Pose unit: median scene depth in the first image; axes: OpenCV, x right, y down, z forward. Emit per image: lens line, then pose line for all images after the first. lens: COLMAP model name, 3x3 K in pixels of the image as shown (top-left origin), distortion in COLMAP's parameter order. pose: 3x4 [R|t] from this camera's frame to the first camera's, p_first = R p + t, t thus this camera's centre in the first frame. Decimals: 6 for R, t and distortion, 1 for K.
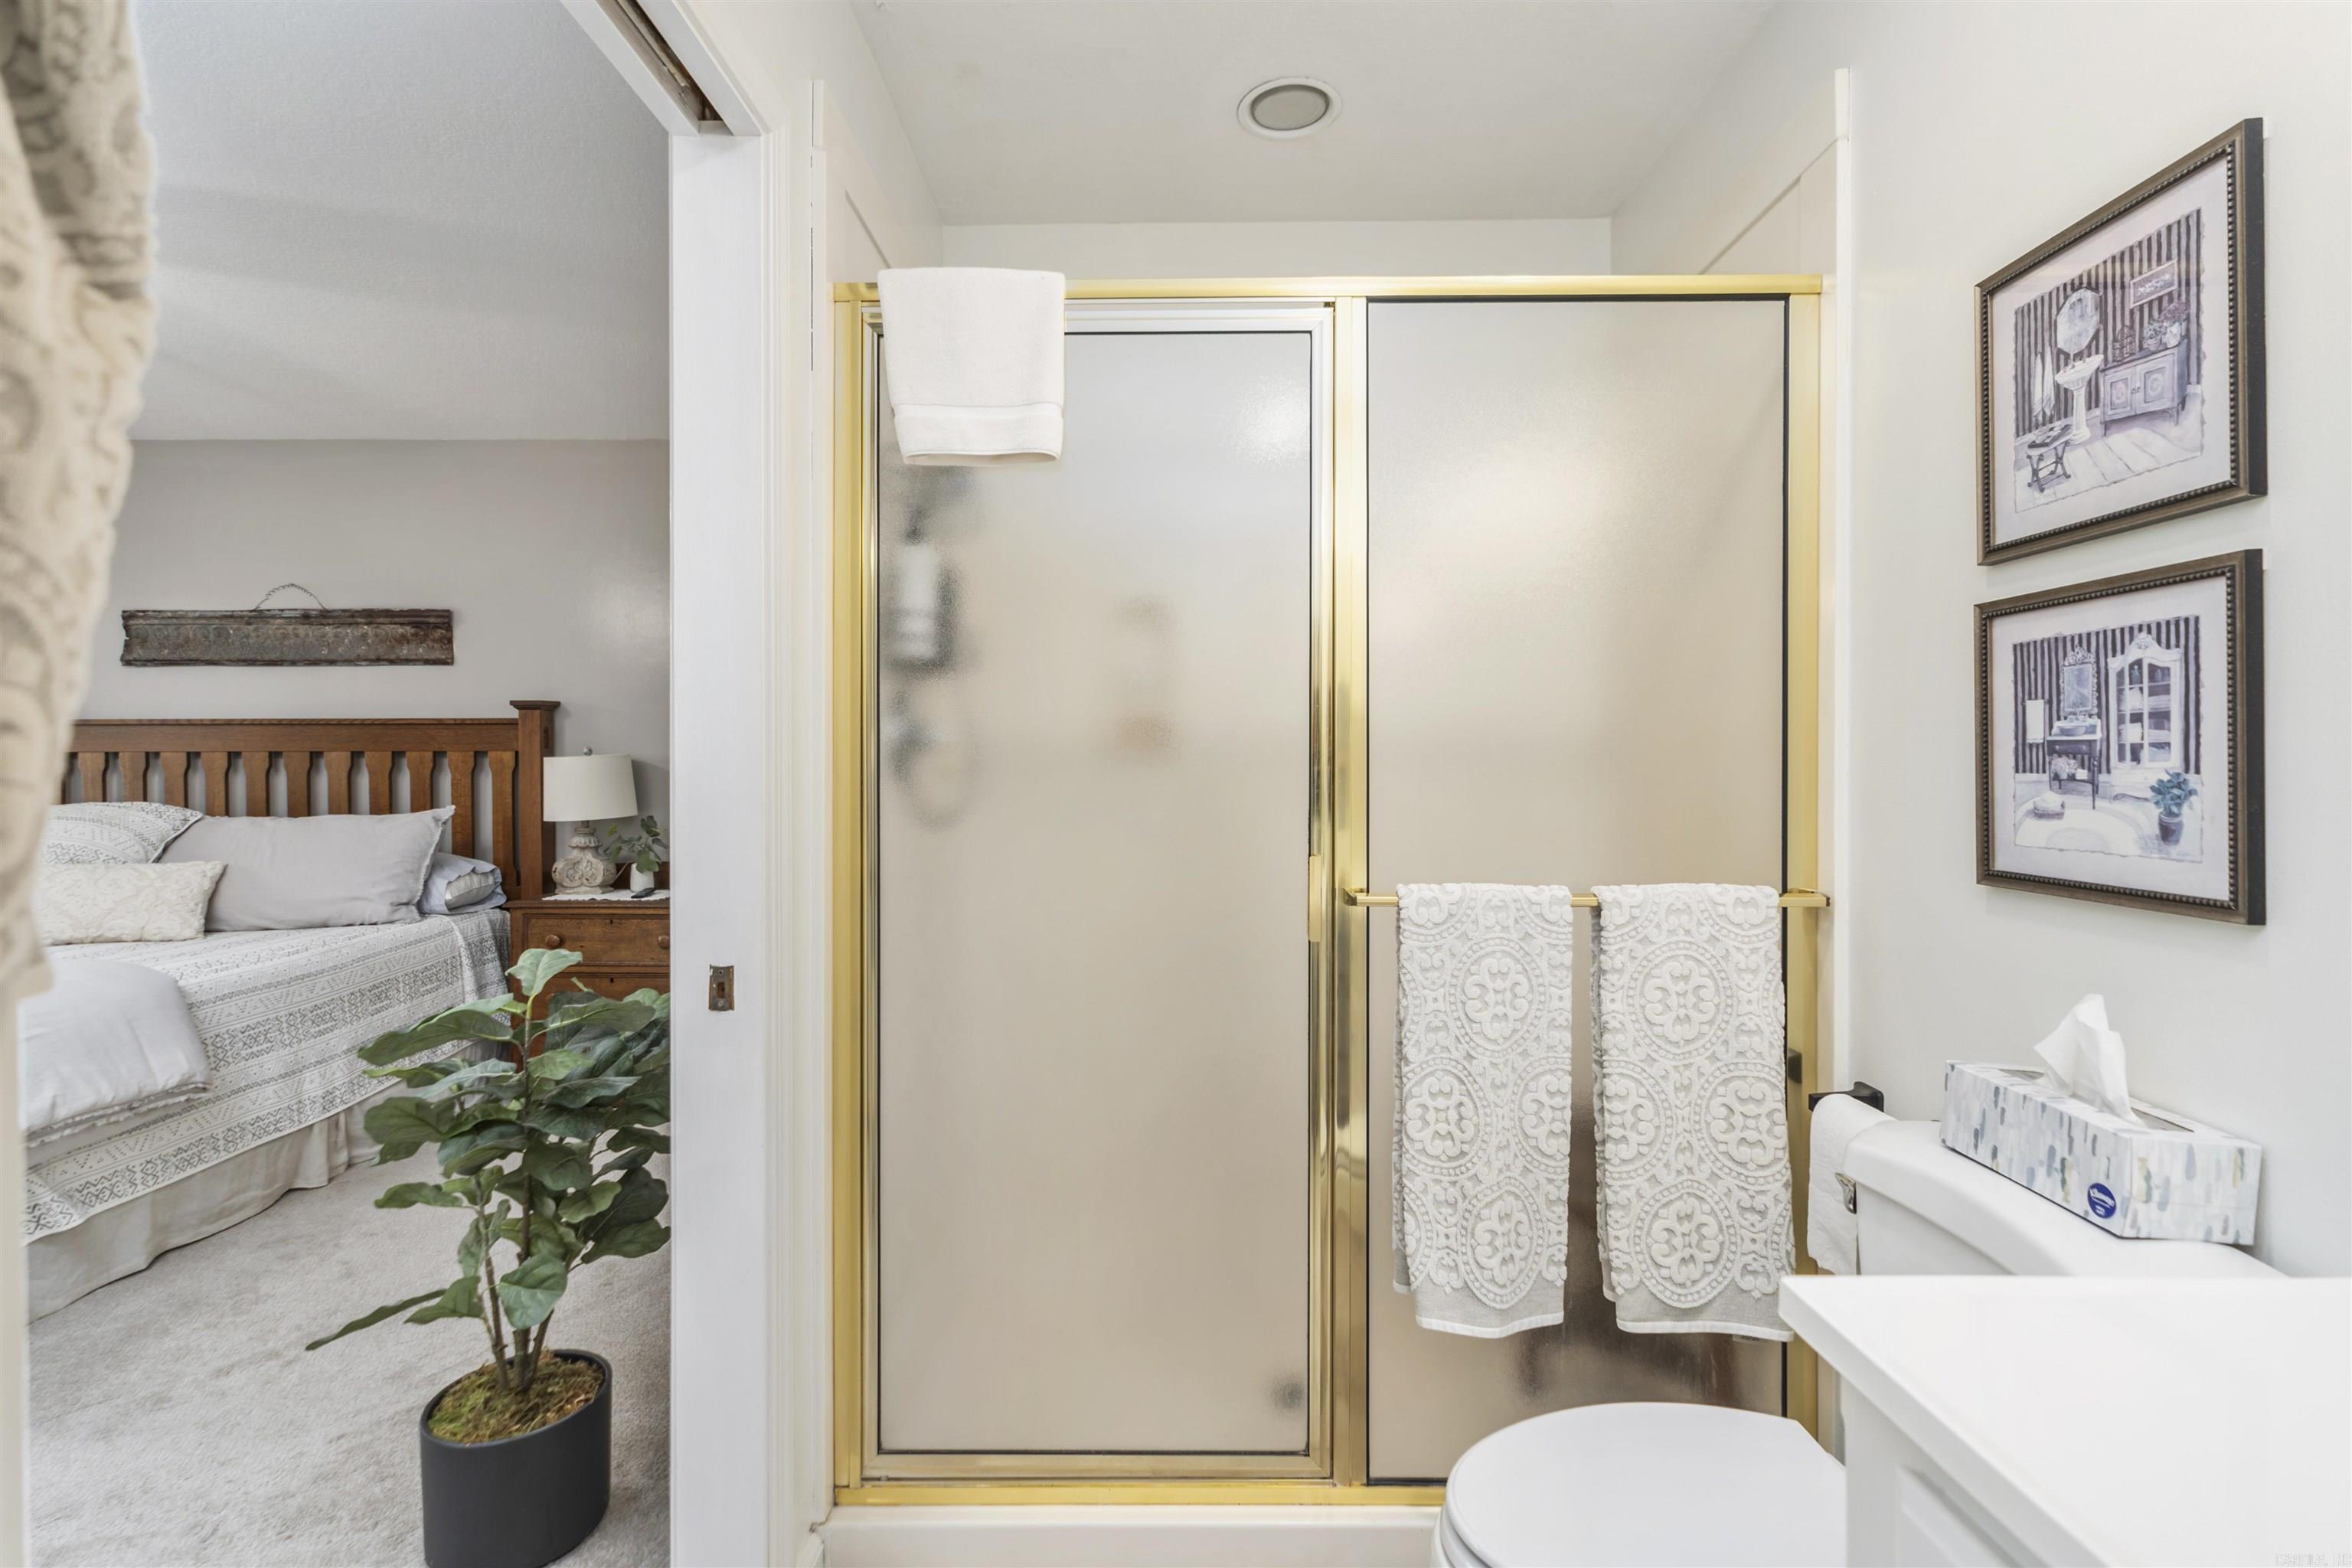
lens RADIAL K [[1094.5, 0, 1181.1], [0, 1094.5, 770.0], [0, 0, 1]] dist [0.001261, -0.000624]
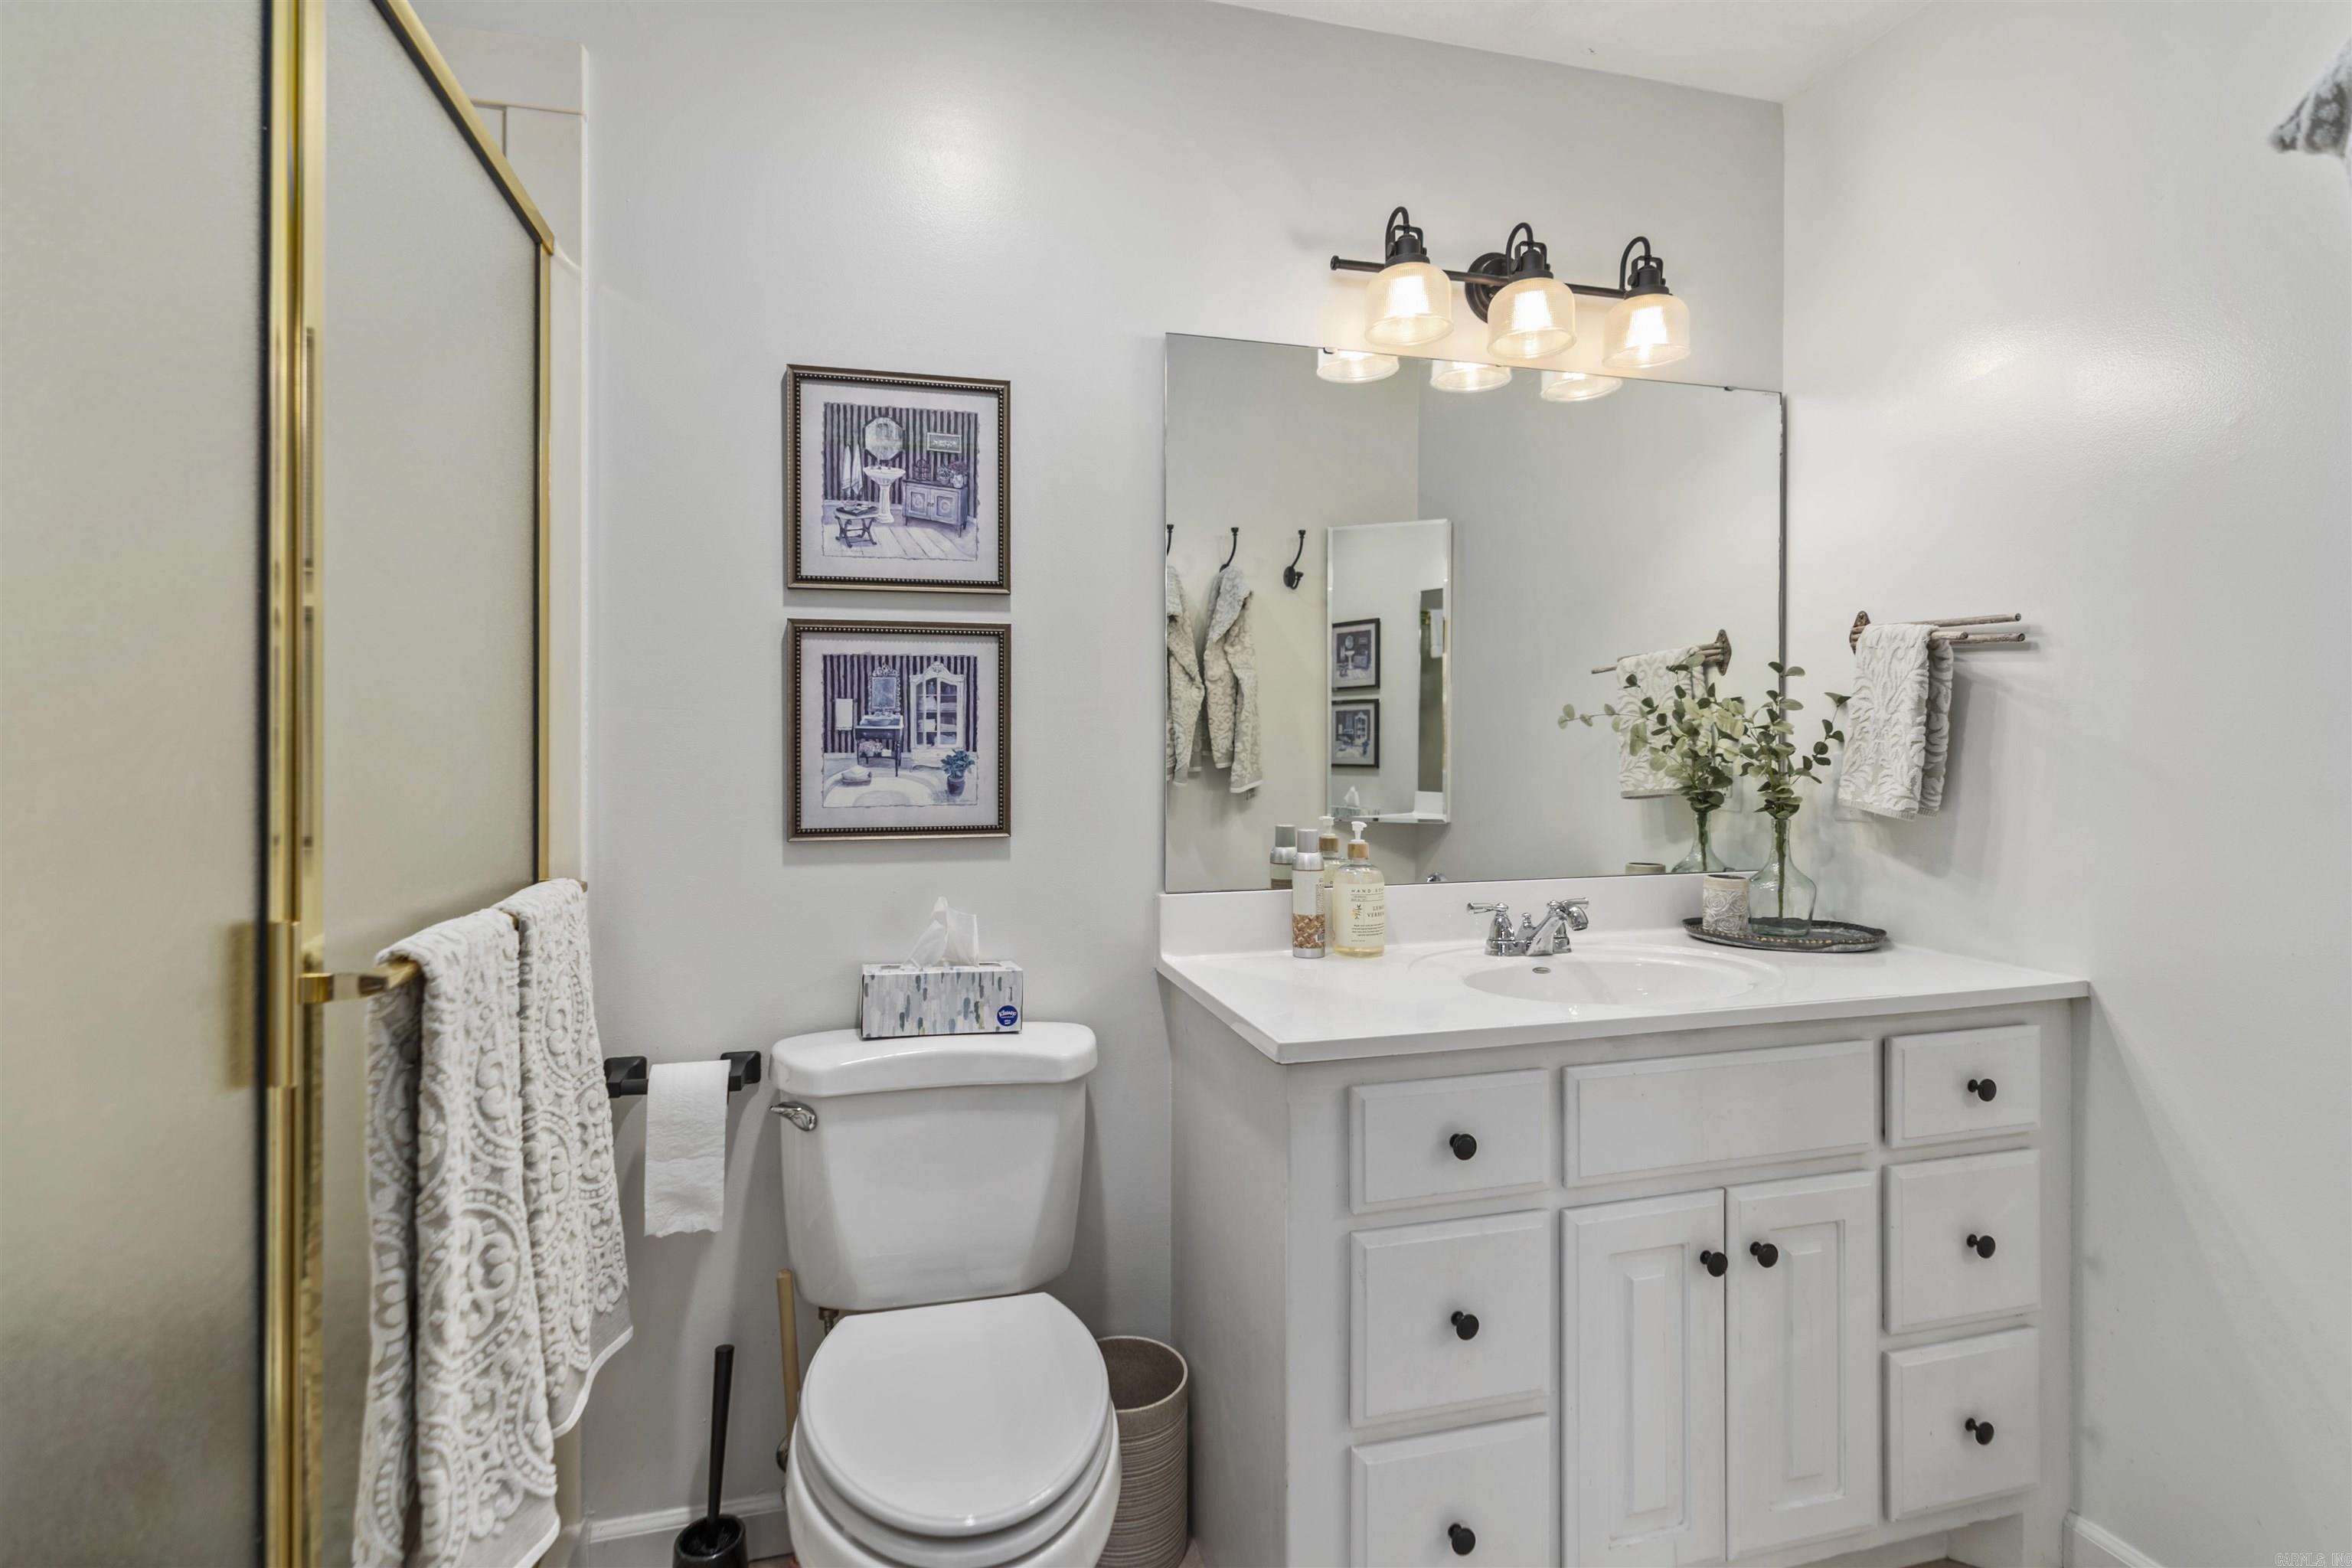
lens RADIAL K [[1094.5, 0, 1147.0], [0, 1094.5, 751.6], [0, 0, 1]] dist [0.001261, -0.000624]
pose [[-0.252127, 0.003294, 0.967688, -0.712551], [0.008511, 0.999963, -0.001187, 0.007356], [-0.967657, 0.007937, -0.252146, 1.112794]]
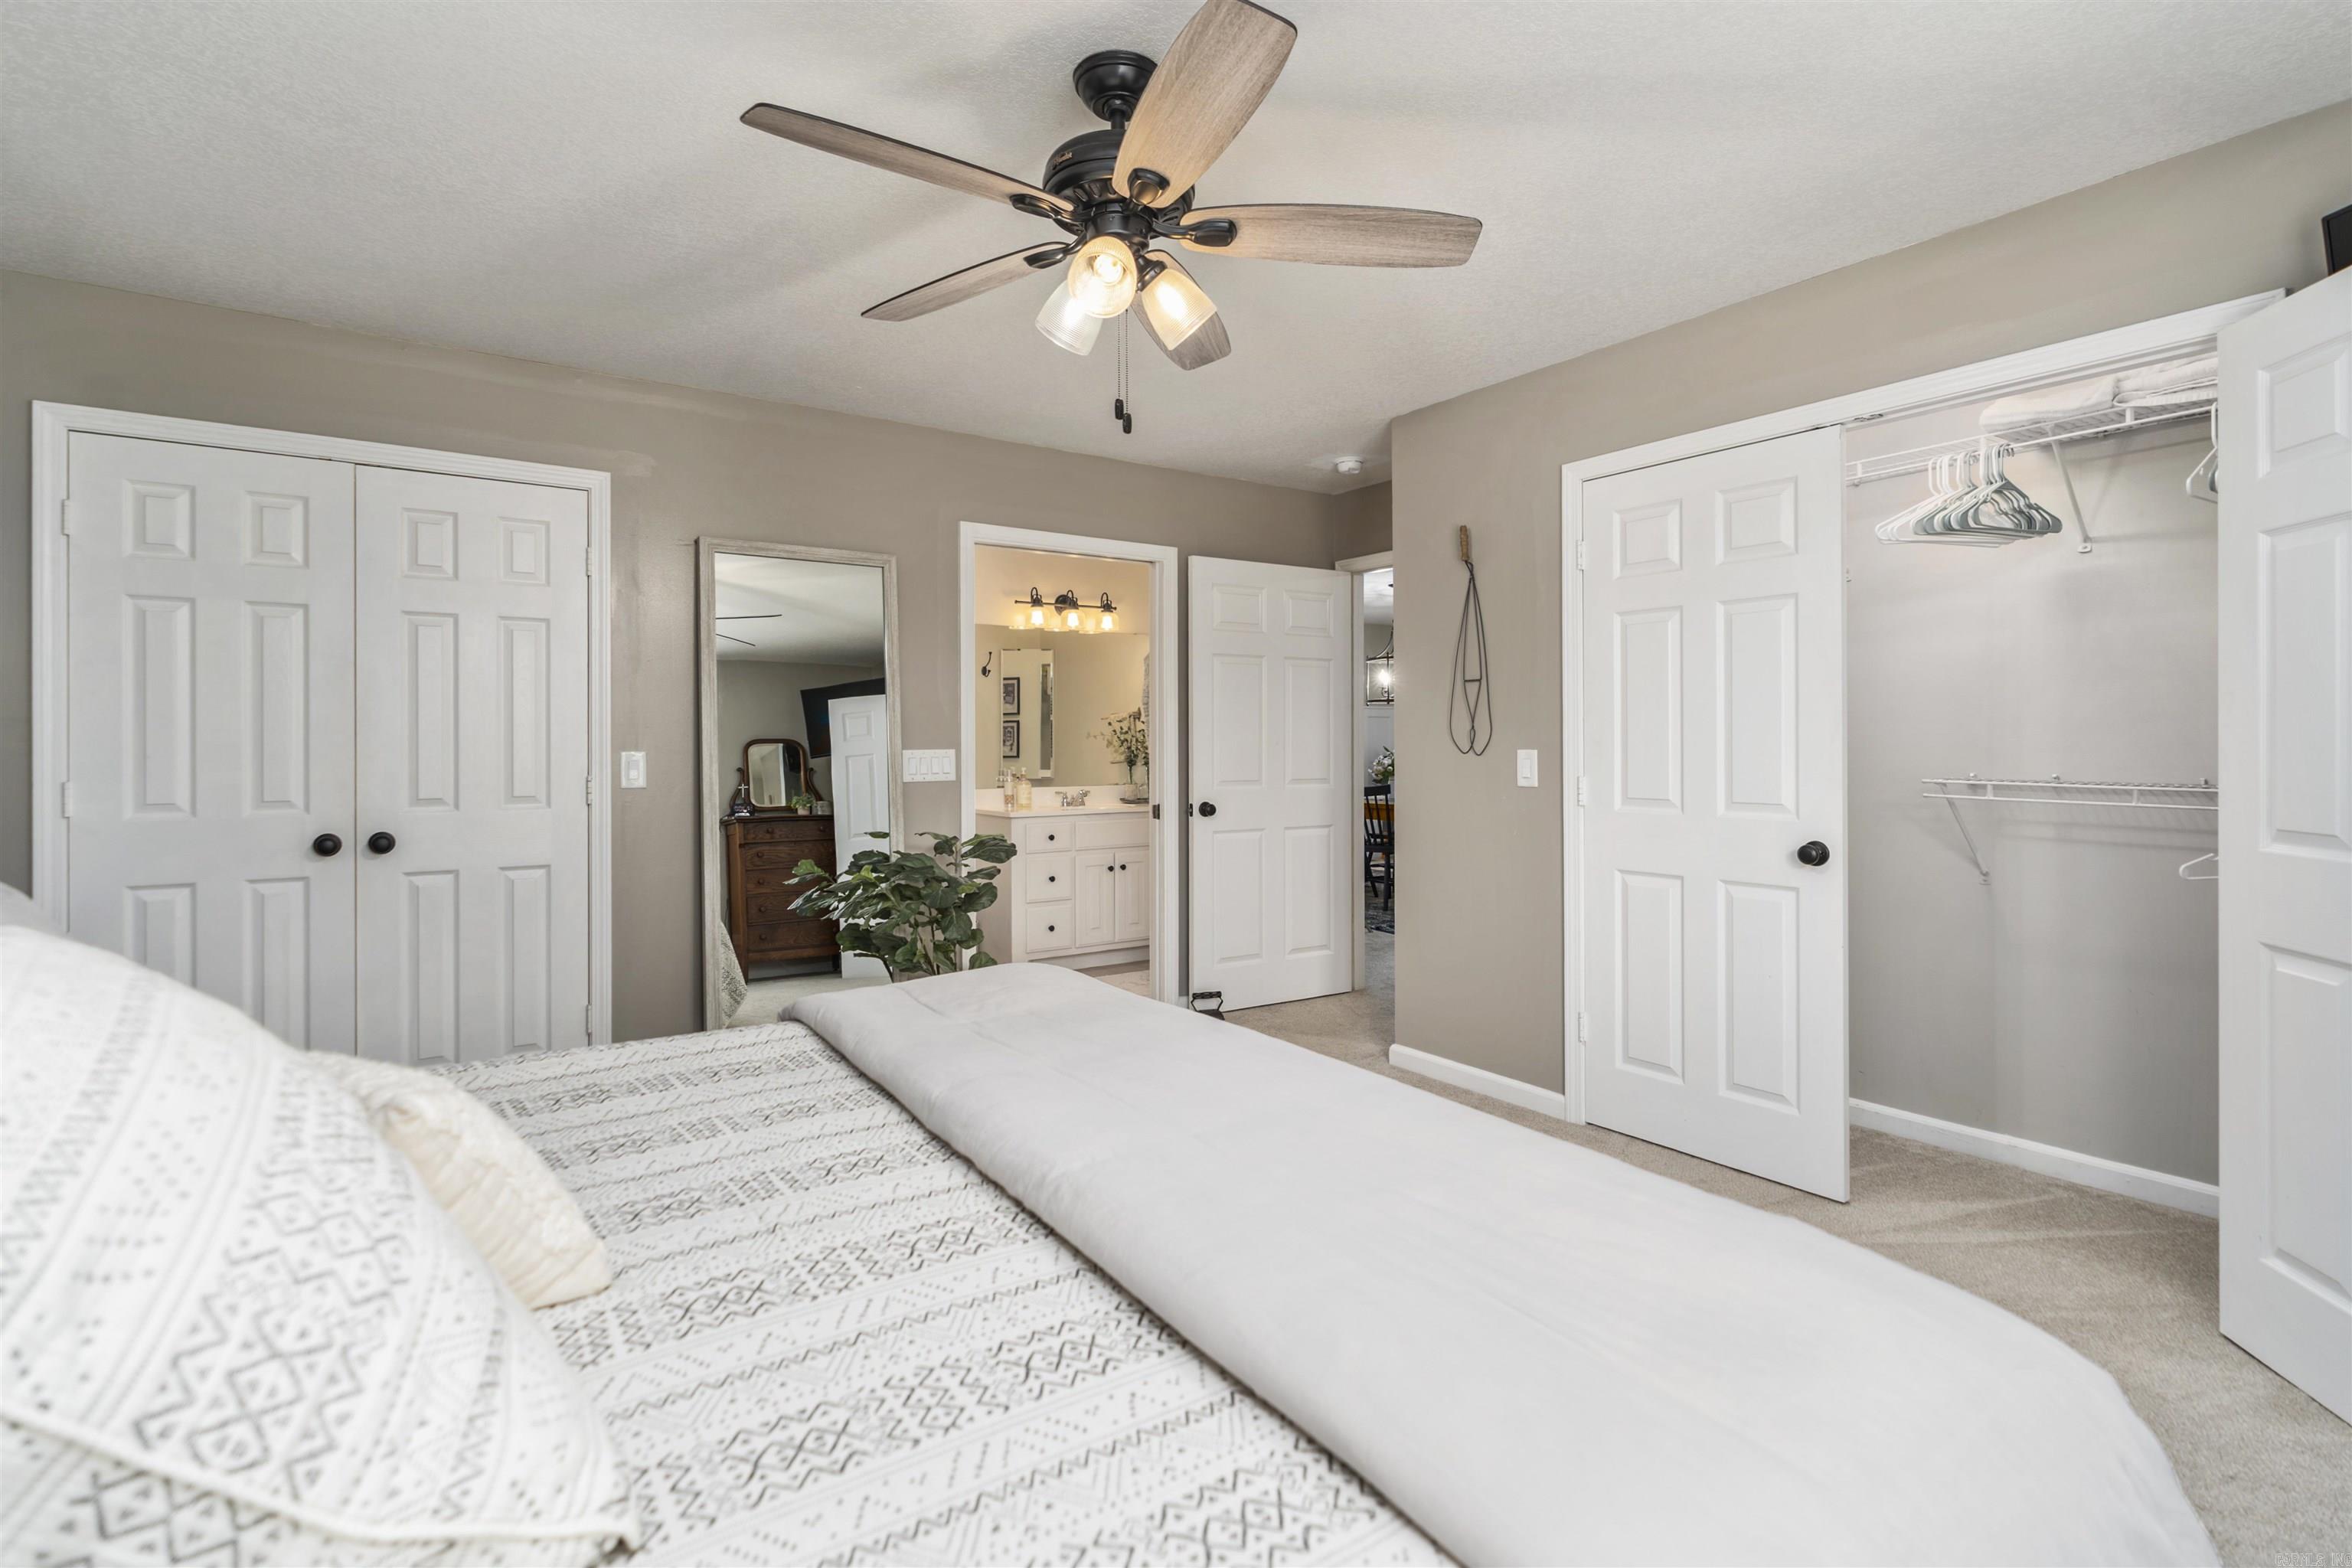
lens RADIAL K [[1094.5, 0, 1158.6], [0, 1094.5, 761.1], [0, 0, 1]] dist [0.001261, -0.000624]
pose [[-0.572070, -0.004137, 0.820194, -4.202697], [0.008610, 0.999902, 0.011049, 0.027035], [-0.820159, 0.013383, -0.571979, 3.039610]]
